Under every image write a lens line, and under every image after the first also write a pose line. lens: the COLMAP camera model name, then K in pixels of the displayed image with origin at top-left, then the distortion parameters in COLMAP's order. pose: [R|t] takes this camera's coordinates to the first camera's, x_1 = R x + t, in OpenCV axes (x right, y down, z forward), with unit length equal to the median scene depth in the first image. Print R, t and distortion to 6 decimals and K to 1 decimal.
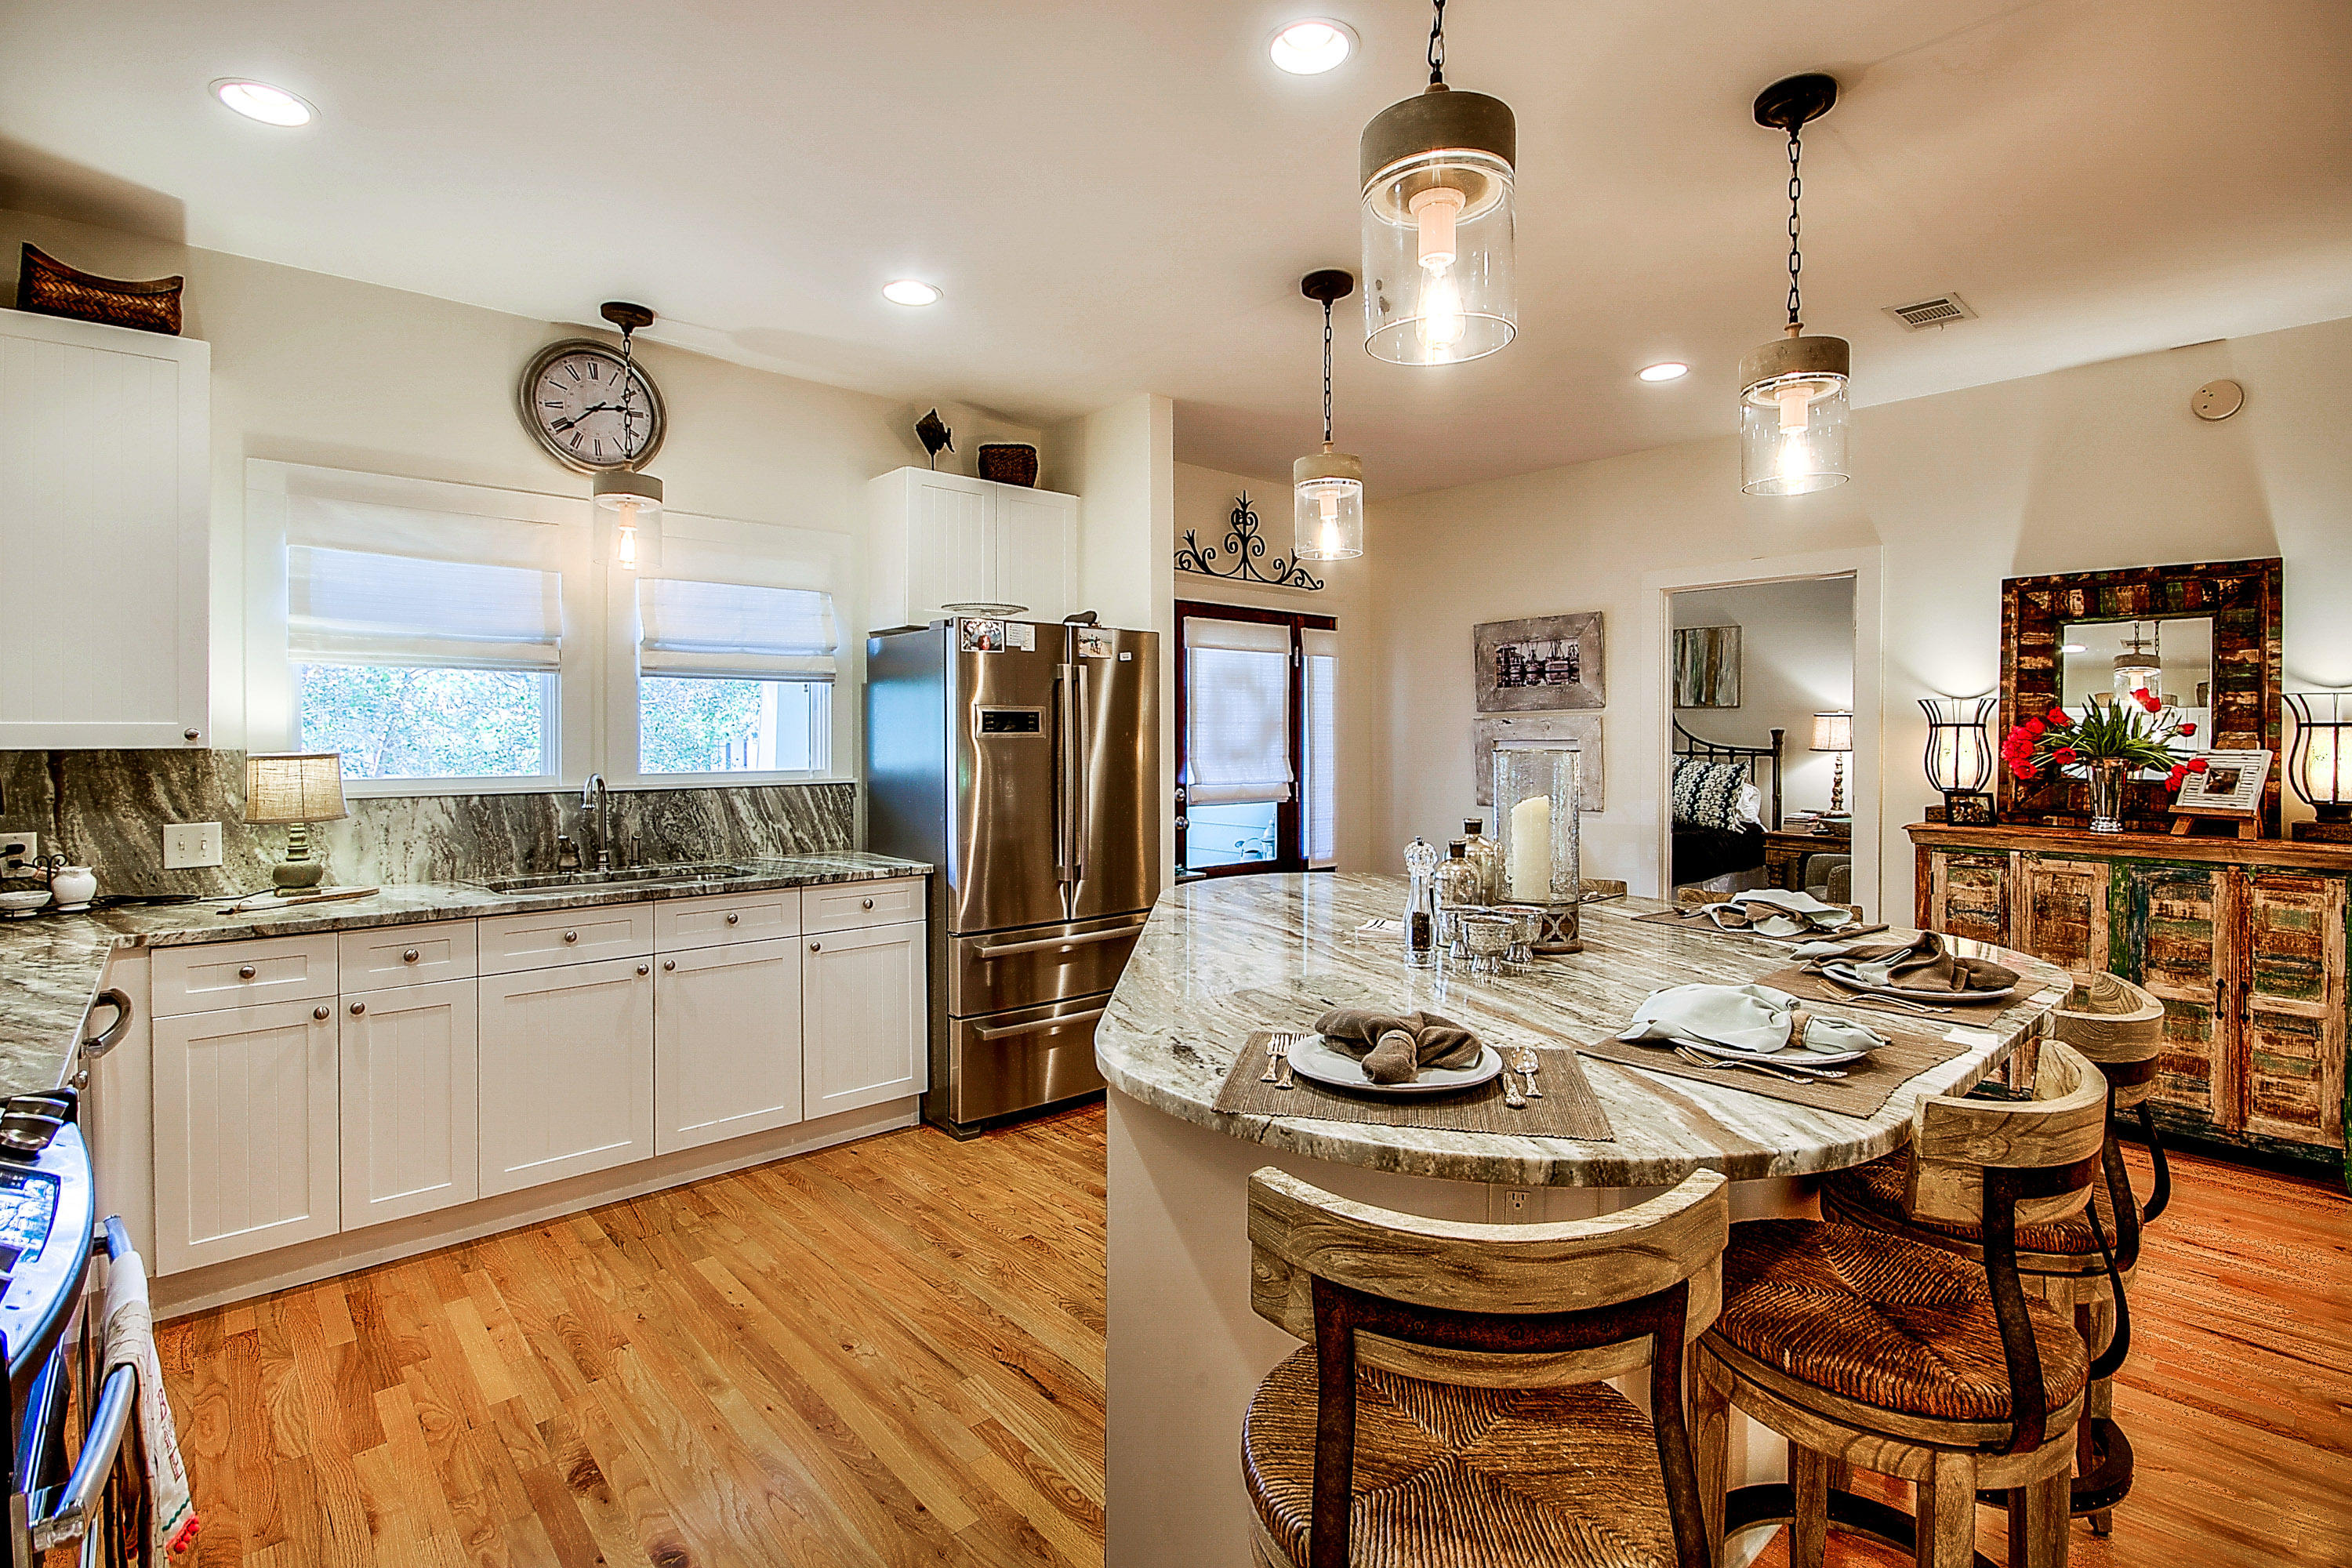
lens RADIAL K [[1110.4, 0, 1135.4], [0, 1110.4, 746.1], [0, 0, 1]] dist [-0.005218, -0.000051]
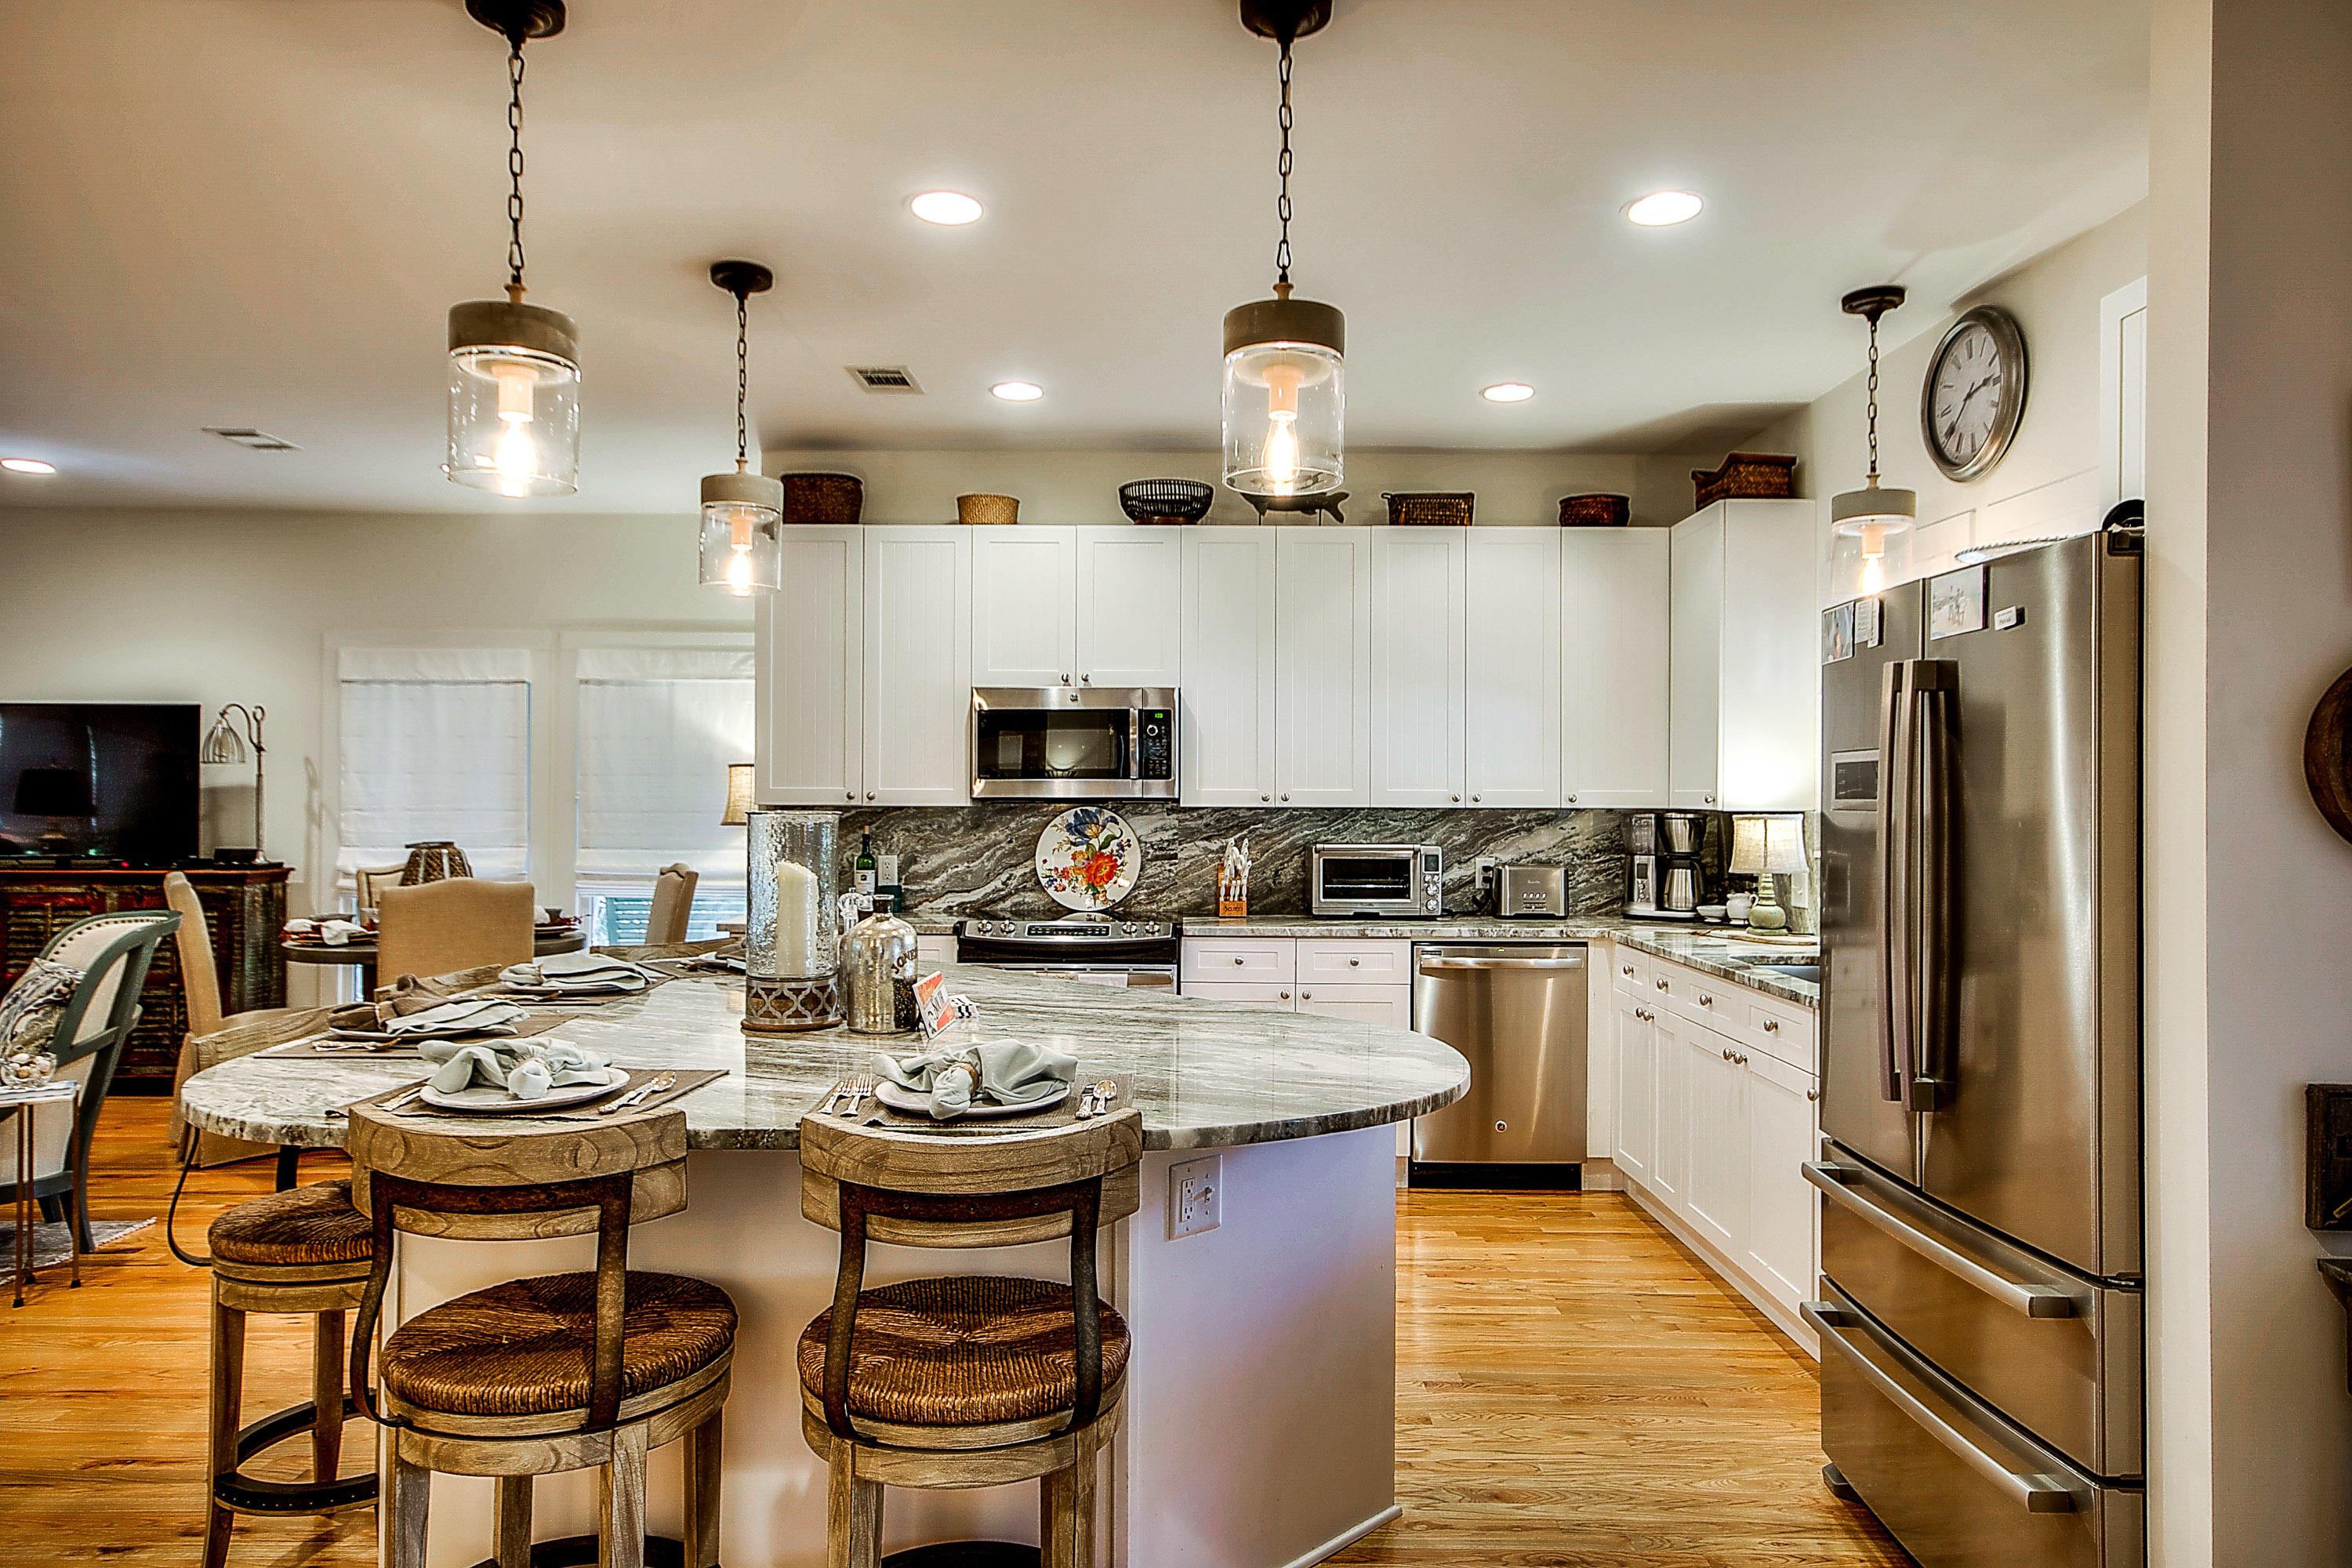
lens RADIAL K [[1440.0, 0, 1128.7], [0, 1440.0, 774.6], [0, 0, 1]] dist [0.004091, 0.001009]
pose [[-0.663887, -0.015301, -0.747676, 0.666731], [-0.015809, 0.999854, -0.006425, -0.013146], [0.747665, 0.007554, -0.664033, 1.194336]]
